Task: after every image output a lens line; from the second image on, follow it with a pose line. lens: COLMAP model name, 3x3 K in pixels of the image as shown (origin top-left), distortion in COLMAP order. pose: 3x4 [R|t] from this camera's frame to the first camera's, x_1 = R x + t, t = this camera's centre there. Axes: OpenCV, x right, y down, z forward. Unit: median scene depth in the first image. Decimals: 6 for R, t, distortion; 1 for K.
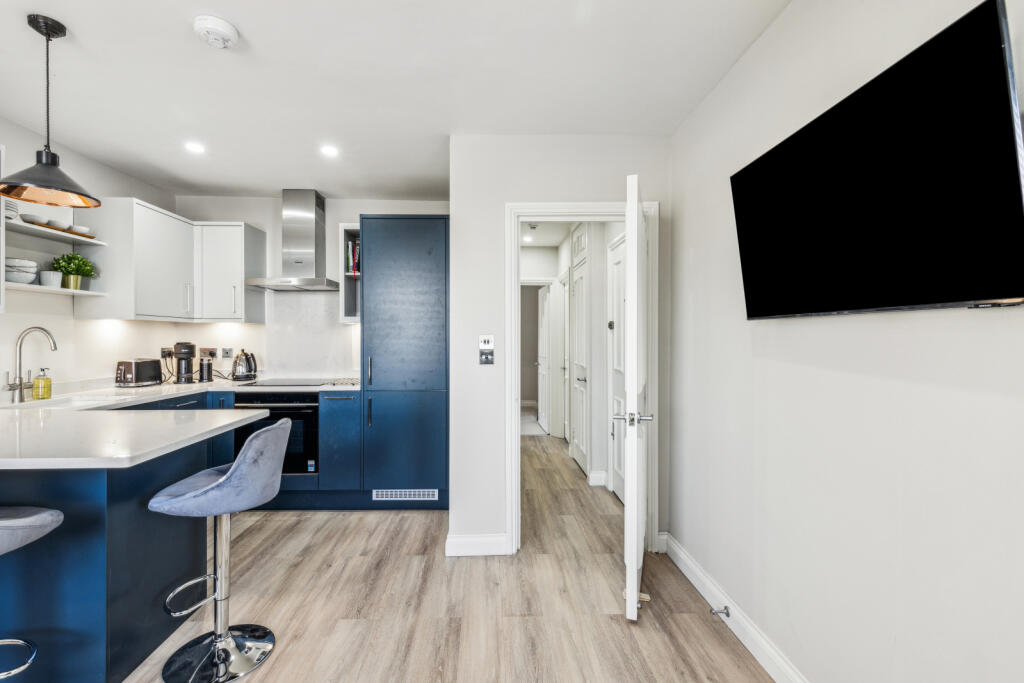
lens RADIAL K [[458.8, 0, 509.3], [0, 458.8, 338.7], [0, 0, 1]] dist [0.004503, -0.000125]
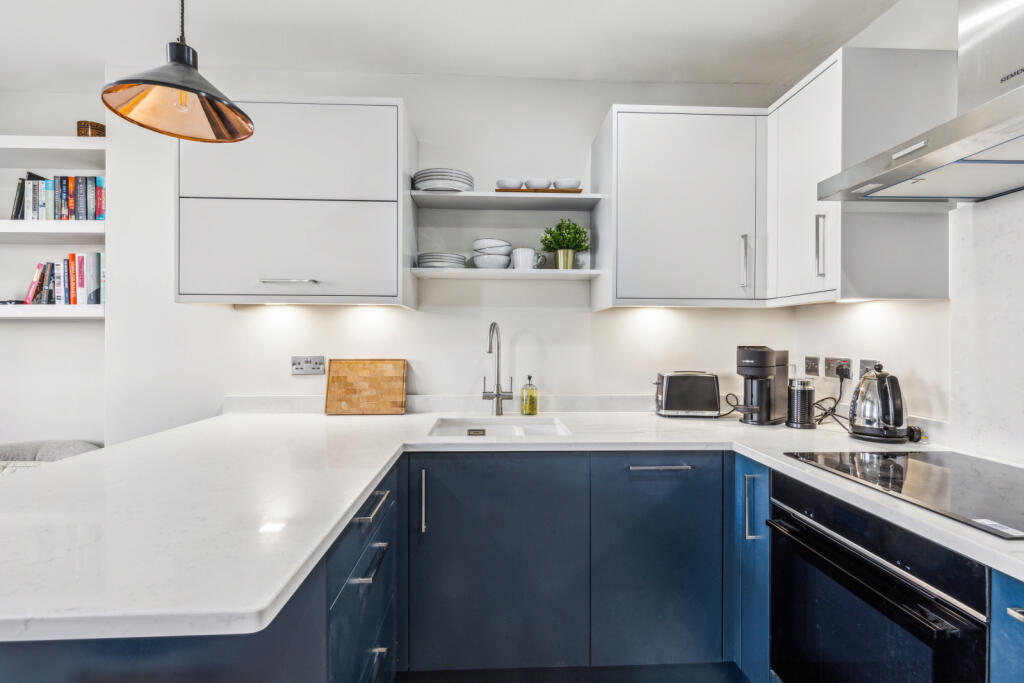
lens RADIAL K [[458.8, 0, 509.2], [0, 458.8, 344.4], [0, 0, 1]] dist [0.004503, -0.000125]
pose [[-0.014791, 0.004843, -0.999879, -0.188525], [-0.006566, 0.999966, 0.004940, 0.006122], [0.999869, 0.006639, -0.014758, 0.785619]]
